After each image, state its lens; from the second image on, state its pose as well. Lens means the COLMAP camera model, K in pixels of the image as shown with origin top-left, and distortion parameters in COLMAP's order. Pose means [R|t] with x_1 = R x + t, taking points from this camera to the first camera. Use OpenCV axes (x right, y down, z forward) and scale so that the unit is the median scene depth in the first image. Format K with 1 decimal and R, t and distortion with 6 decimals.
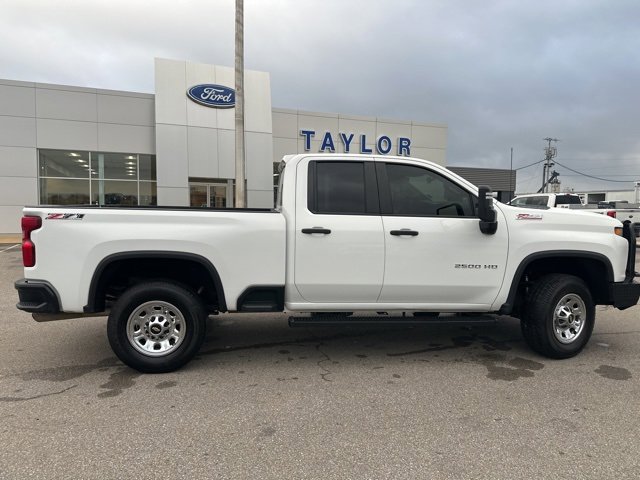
lens RADIAL K [[448.3, 0, 316.9], [0, 448.3, 243.8], [0, 0, 1]] dist [0.109579, -0.160508]
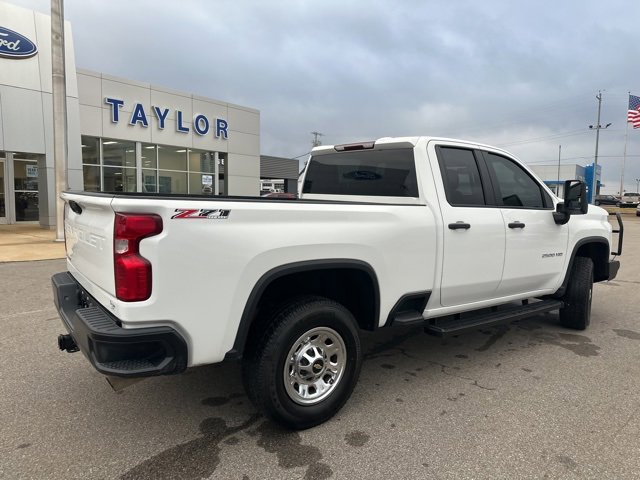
lens RADIAL K [[449.4, 0, 327.1], [0, 449.4, 239.9], [0, 0, 1]] dist [0.083722, -0.122280]
pose [[0.858558, -0.040080, 0.511148, -0.653420], [0.026792, 0.999085, 0.033339, -0.036439], [-0.512017, -0.014929, 0.858846, 0.346034]]
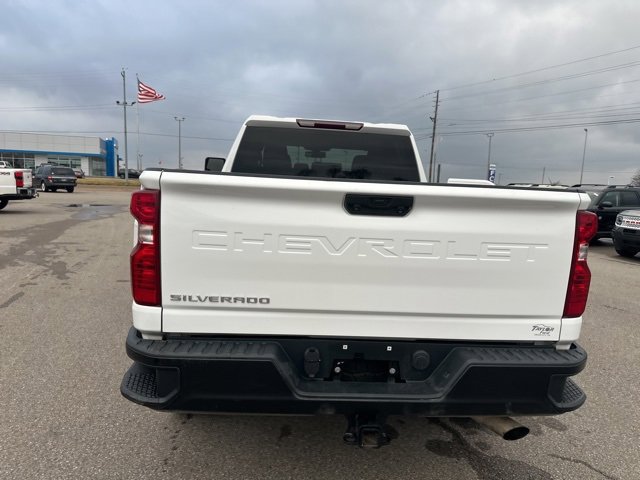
lens RADIAL K [[445.1, 0, 323.0], [0, 445.1, 241.2], [0, 0, 1]] dist [0.087909, -0.166493]
pose [[0.040848, -0.137339, 0.989681, -1.017890], [0.042452, 0.989852, 0.135610, -0.095832], [-0.998263, 0.036474, 0.046264, 1.140036]]
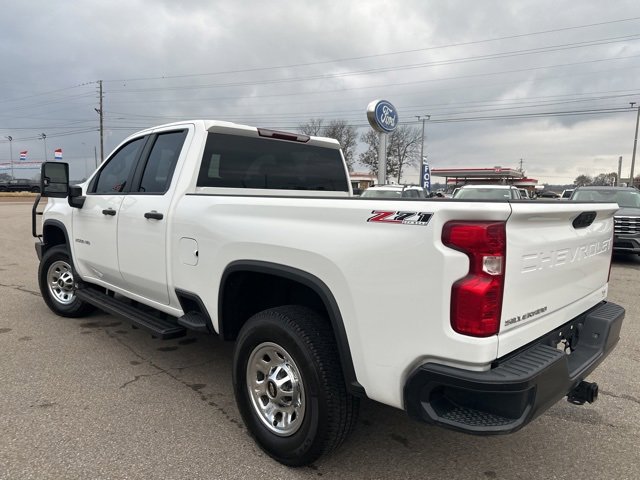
lens RADIAL K [[447.9, 0, 320.0], [0, 447.9, 240.0], [0, 0, 1]] dist [0.042835, -0.053358]
pose [[-0.617755, -0.110255, 0.778603, -0.846693], [0.039602, 0.984504, 0.170833, -0.150489], [-0.785373, 0.136367, -0.603816, 1.664341]]
